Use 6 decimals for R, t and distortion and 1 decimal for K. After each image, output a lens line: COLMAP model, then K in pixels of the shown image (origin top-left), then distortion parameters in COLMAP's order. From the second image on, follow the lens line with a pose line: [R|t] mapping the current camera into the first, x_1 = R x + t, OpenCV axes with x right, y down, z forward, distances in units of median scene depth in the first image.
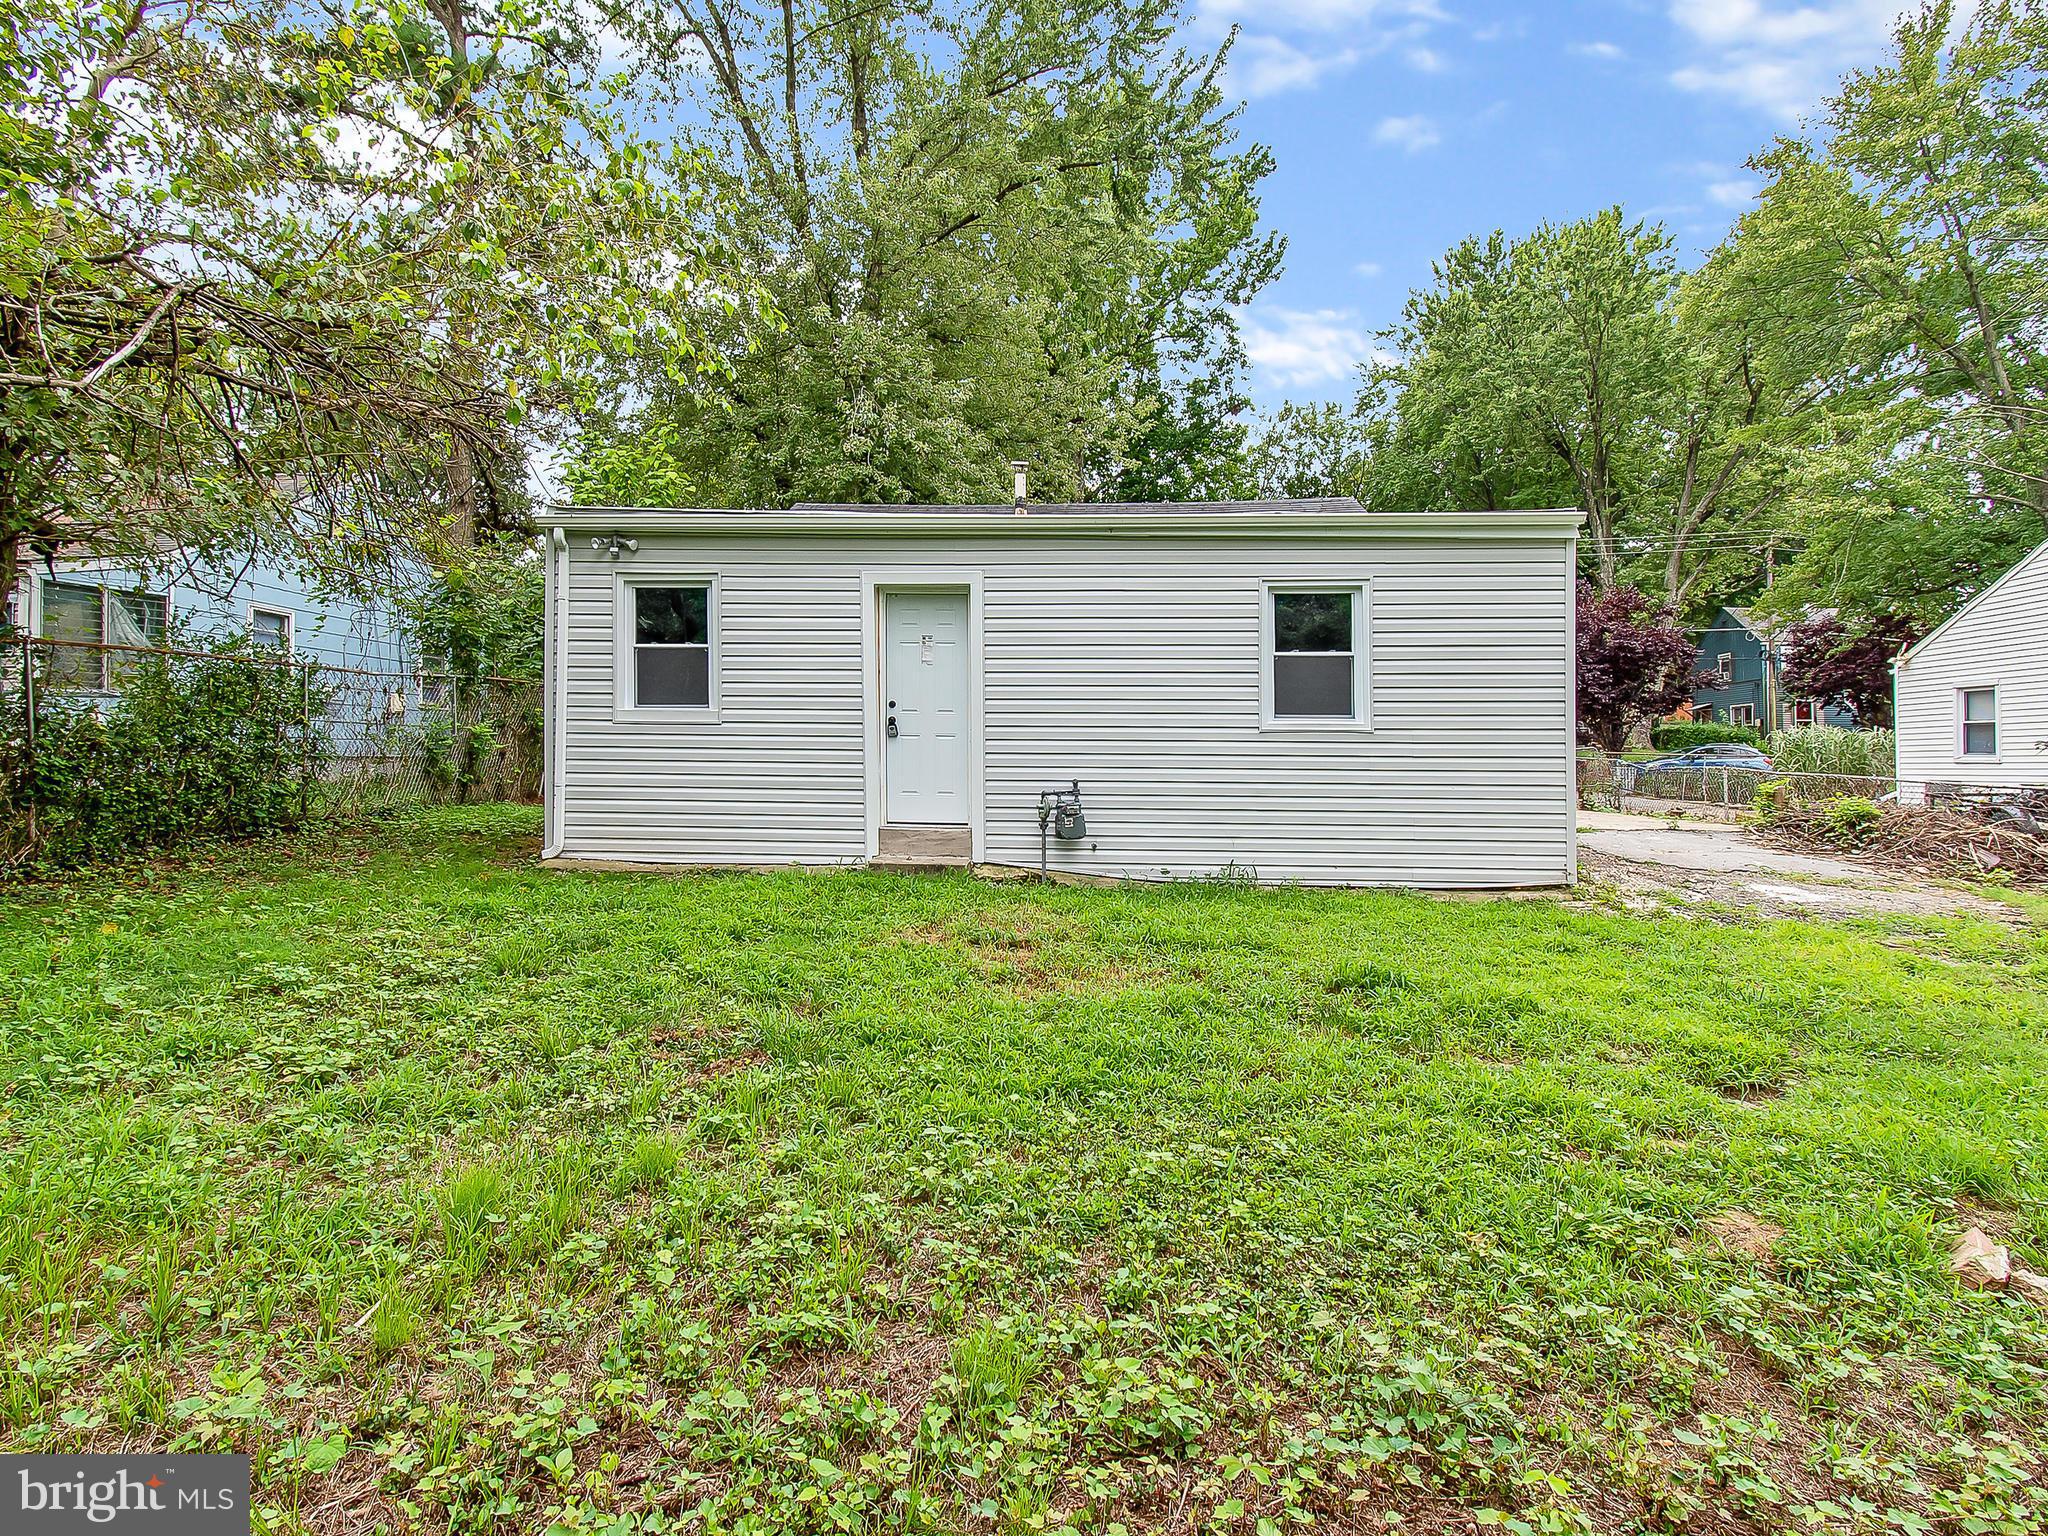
lens RADIAL K [[1032.9, 0, 1027.5], [0, 1032.9, 773.2], [0, 0, 1]] dist [0.001882, -0.001005]
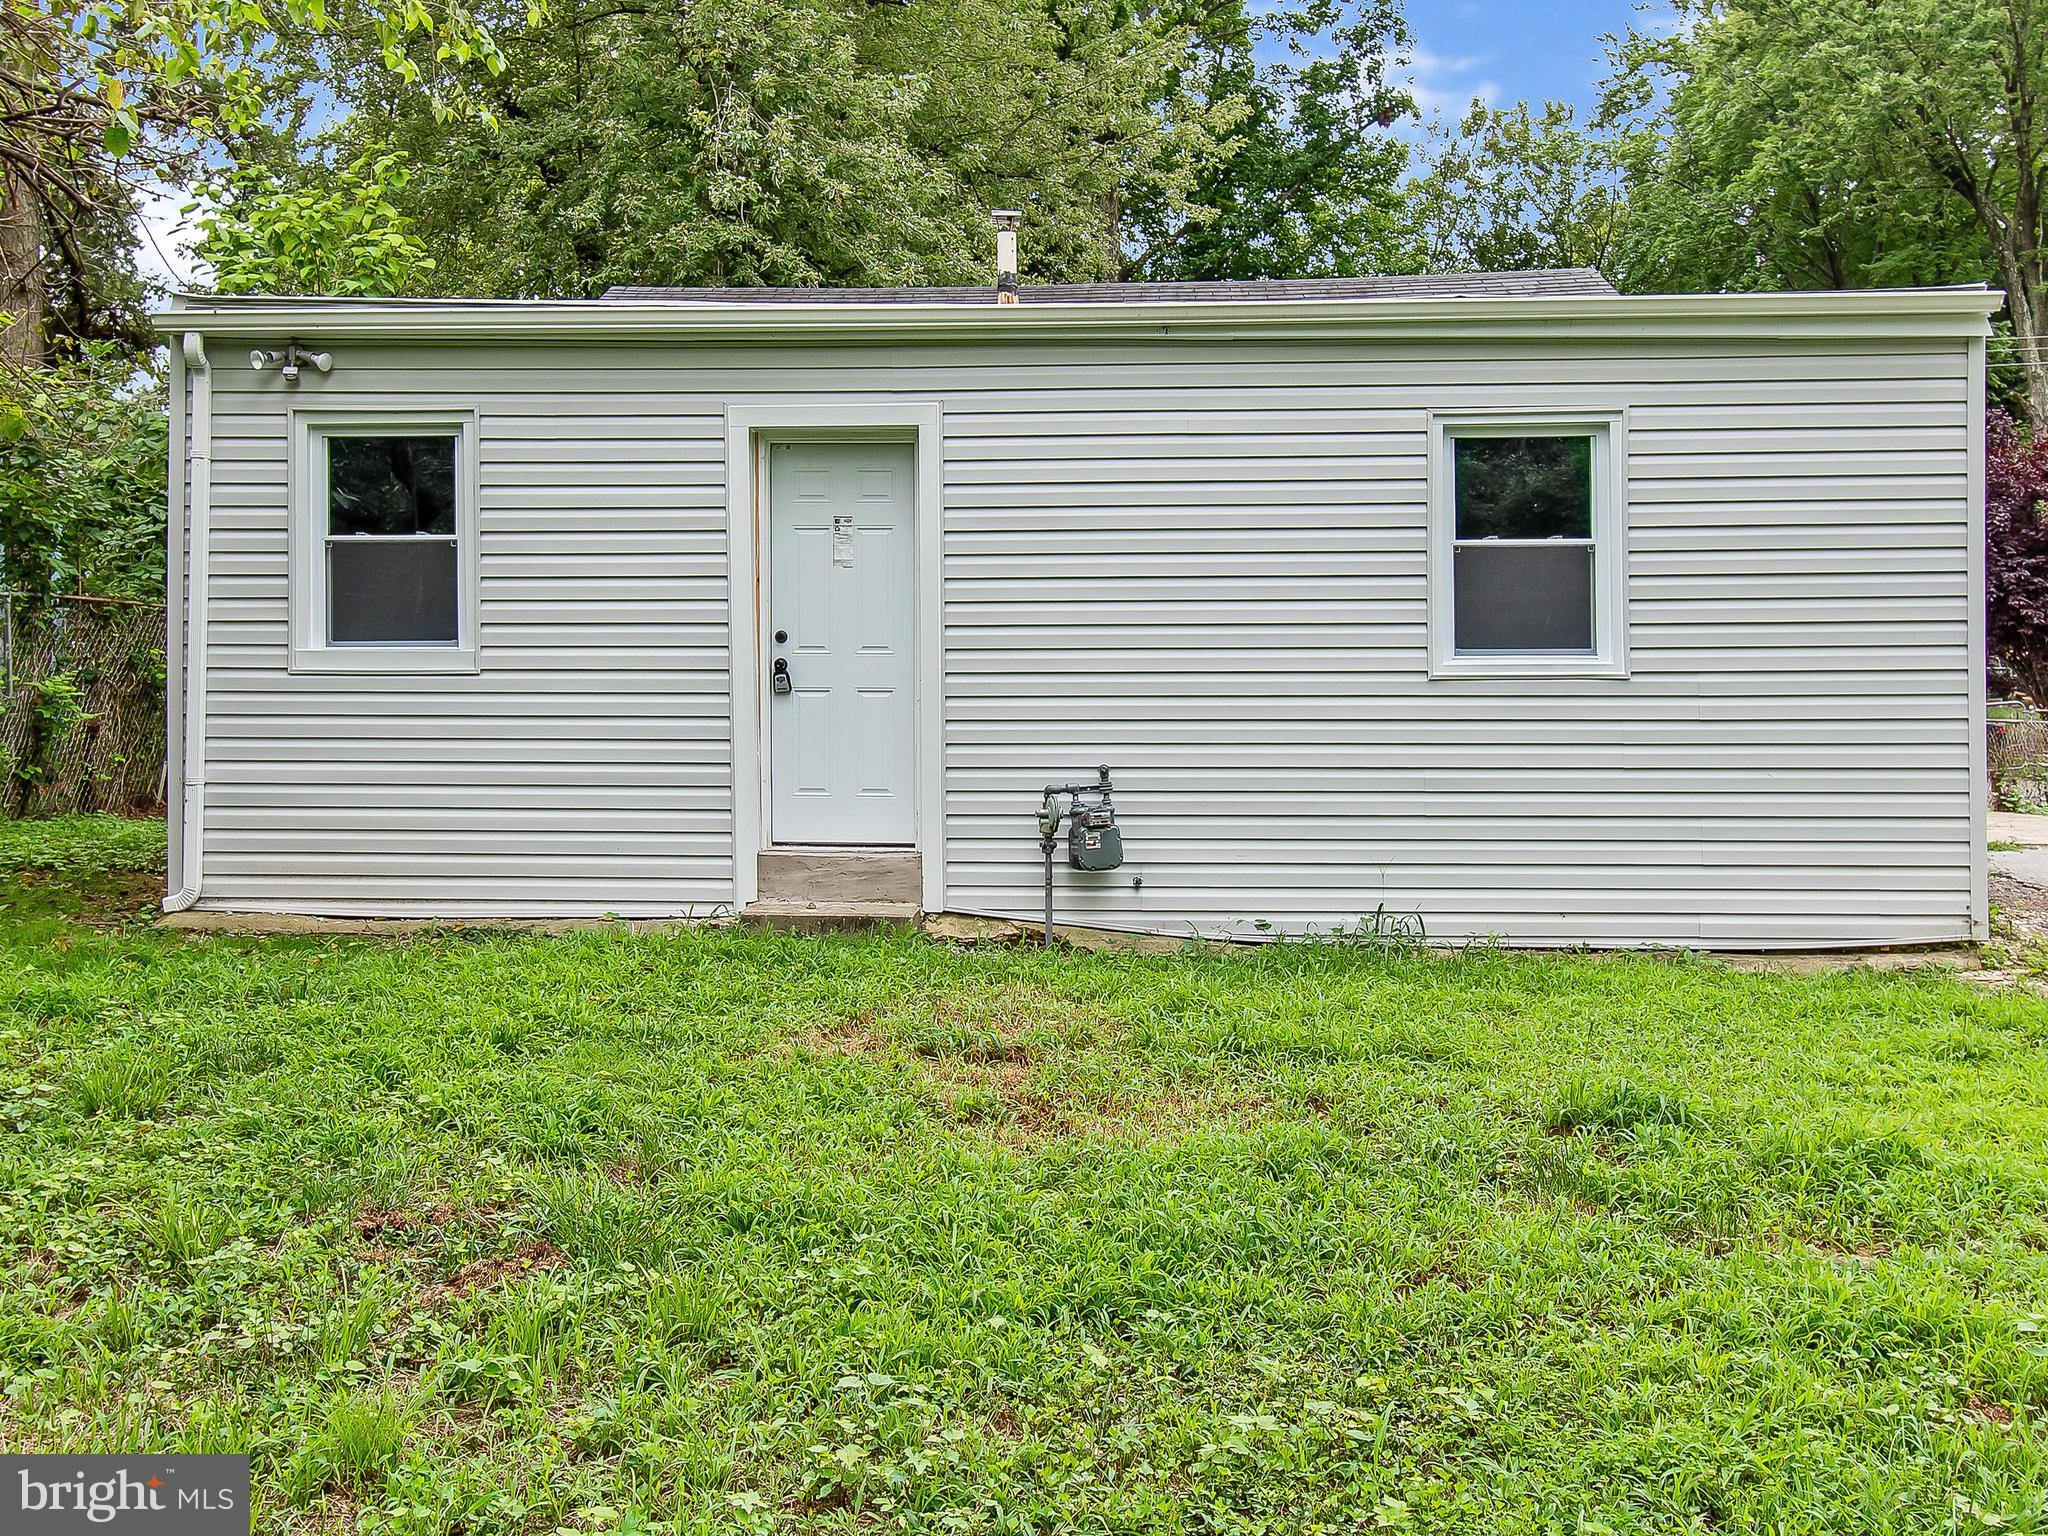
lens RADIAL K [[1032.9, 0, 1027.5], [0, 1032.9, 773.2], [0, 0, 1]] dist [0.001882, -0.001005]
pose [[0.997461, -0.004478, -0.071074, 0.045293], [0.006967, 0.999370, 0.034814, -0.010057], [0.070873, -0.035221, 0.996863, 0.431686]]
